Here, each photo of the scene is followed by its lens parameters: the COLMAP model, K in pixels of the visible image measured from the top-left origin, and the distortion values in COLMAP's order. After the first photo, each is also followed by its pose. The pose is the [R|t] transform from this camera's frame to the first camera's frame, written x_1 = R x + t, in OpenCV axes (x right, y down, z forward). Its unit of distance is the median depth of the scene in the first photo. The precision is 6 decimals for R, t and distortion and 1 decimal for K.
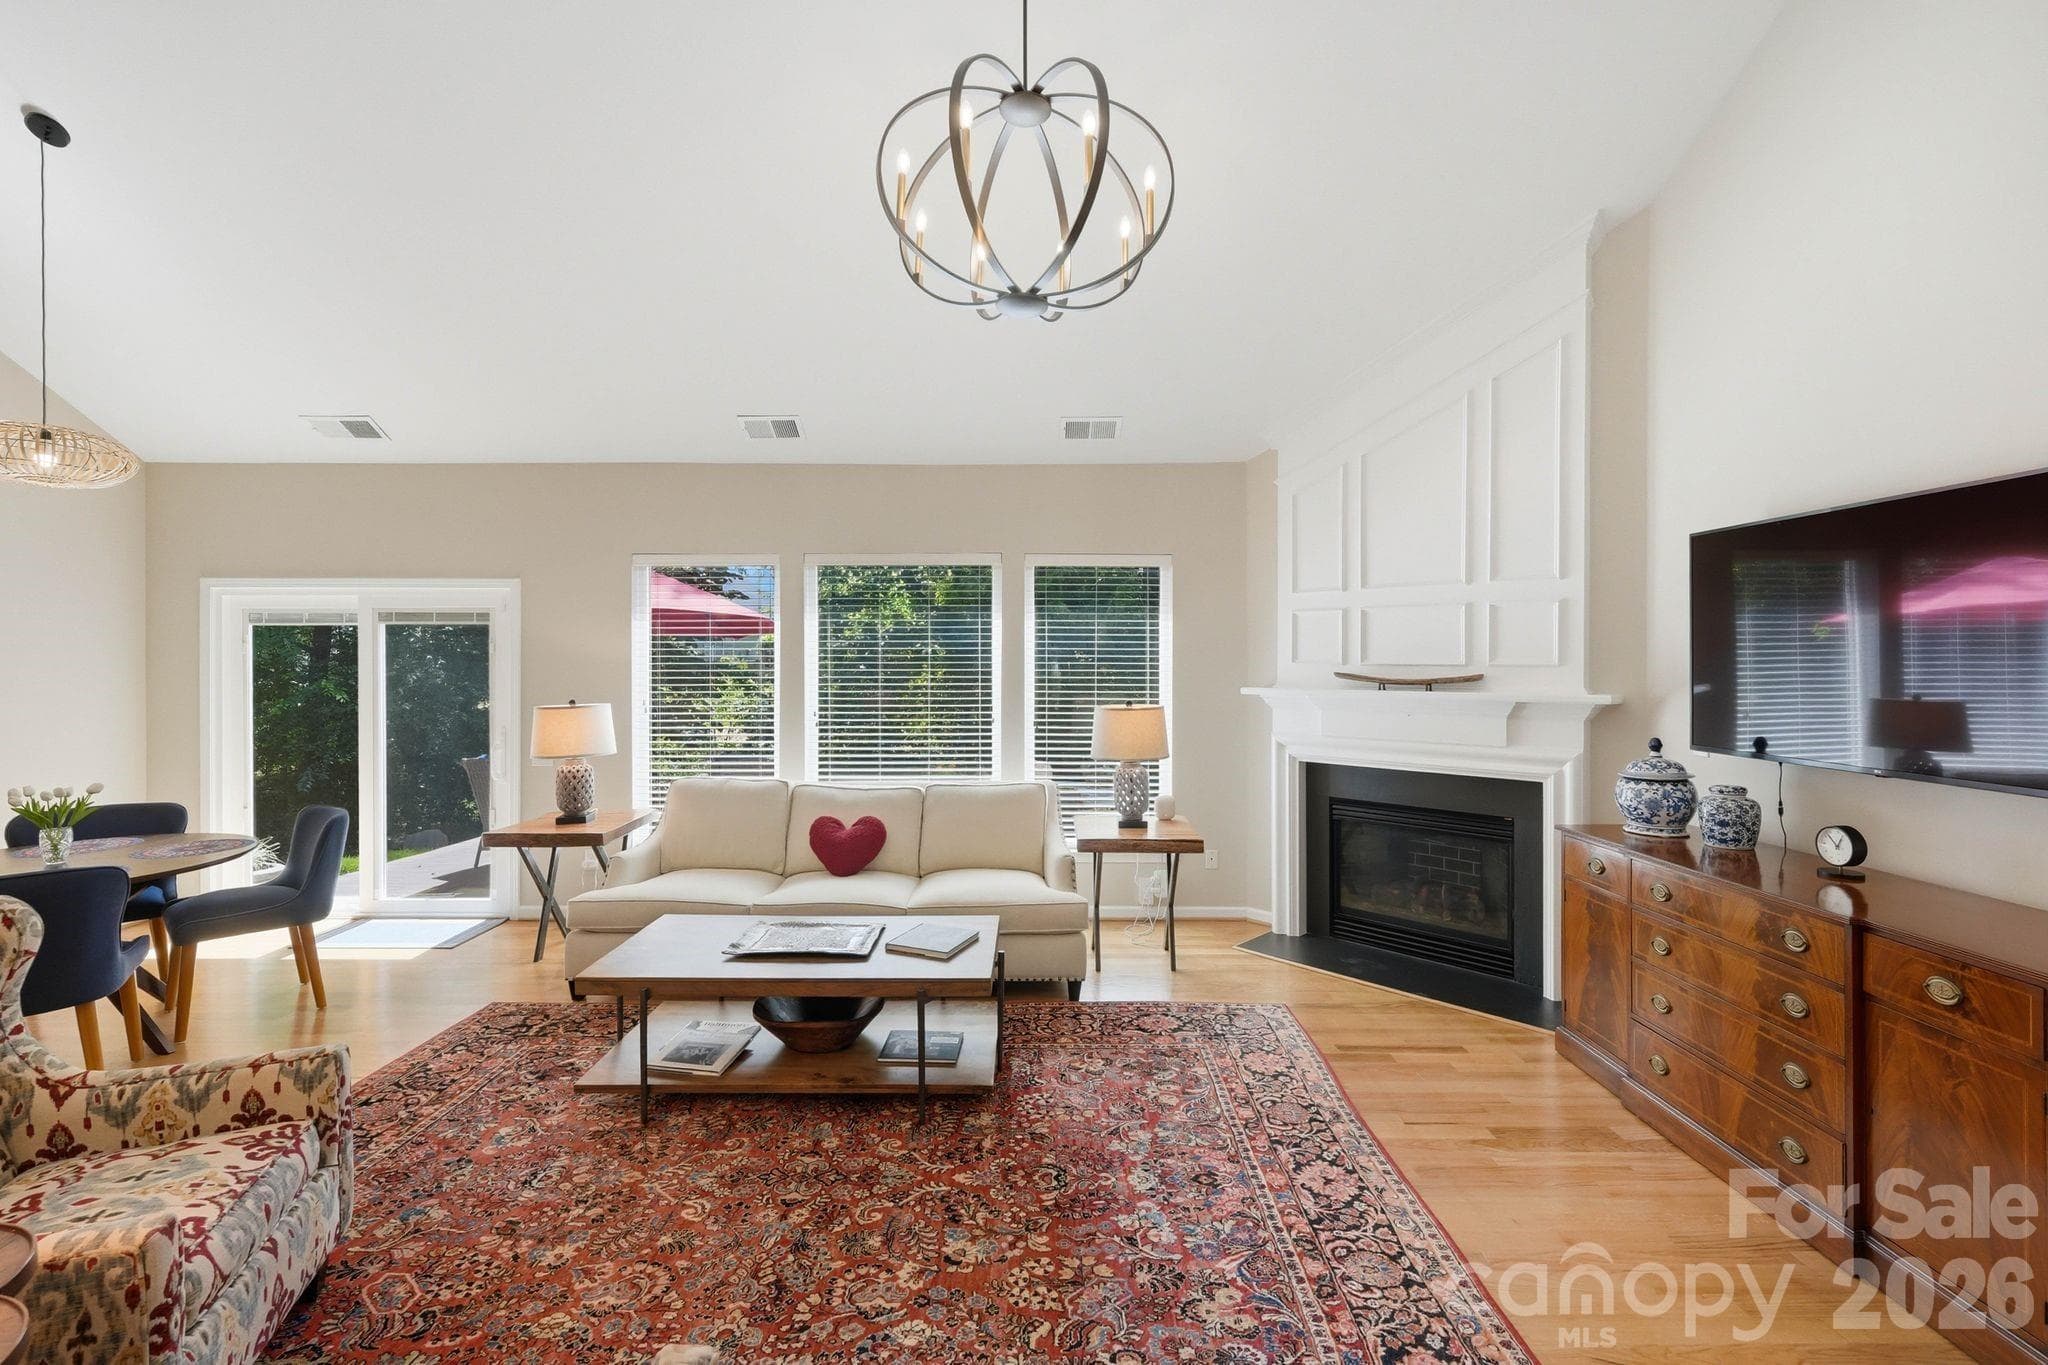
lens RADIAL K [[850.7, 0, 1024.0], [0, 850.7, 682.5], [0, 0, 1]] dist [-0.010180, -0.000369]
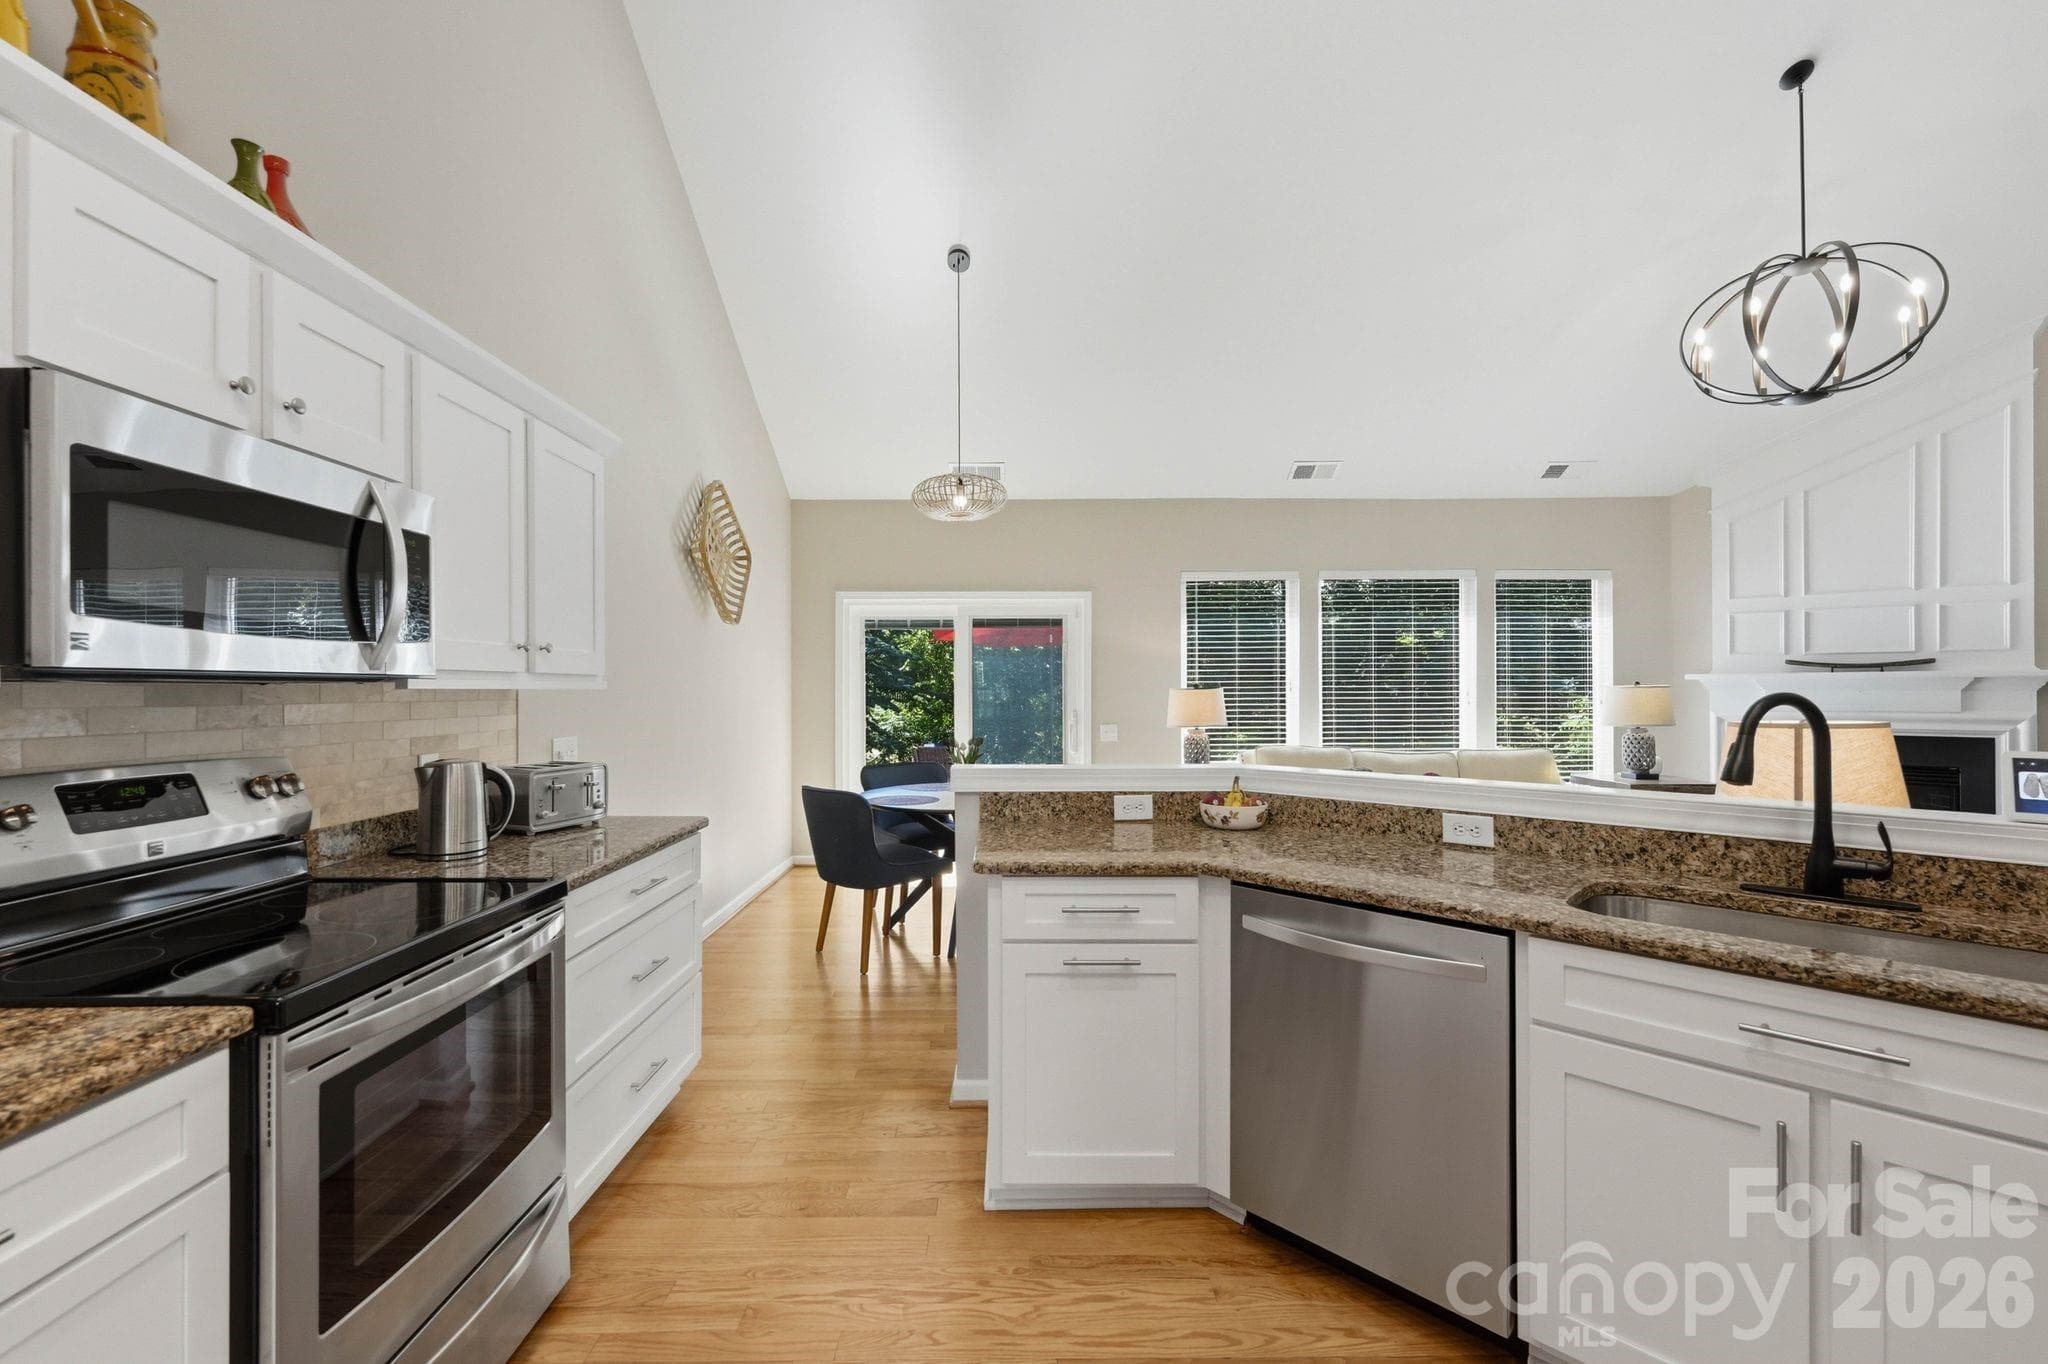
lens RADIAL K [[819.2, 0, 1026.3], [0, 819.2, 687.7], [0, 0, 1]] dist [-0.000612, -0.000203]
pose [[0.999976, -0.004639, 0.005100, -0.723715], [0.004716, 0.999872, -0.015289, 0.040684], [-0.005028, 0.015313, 0.999870, -0.223460]]
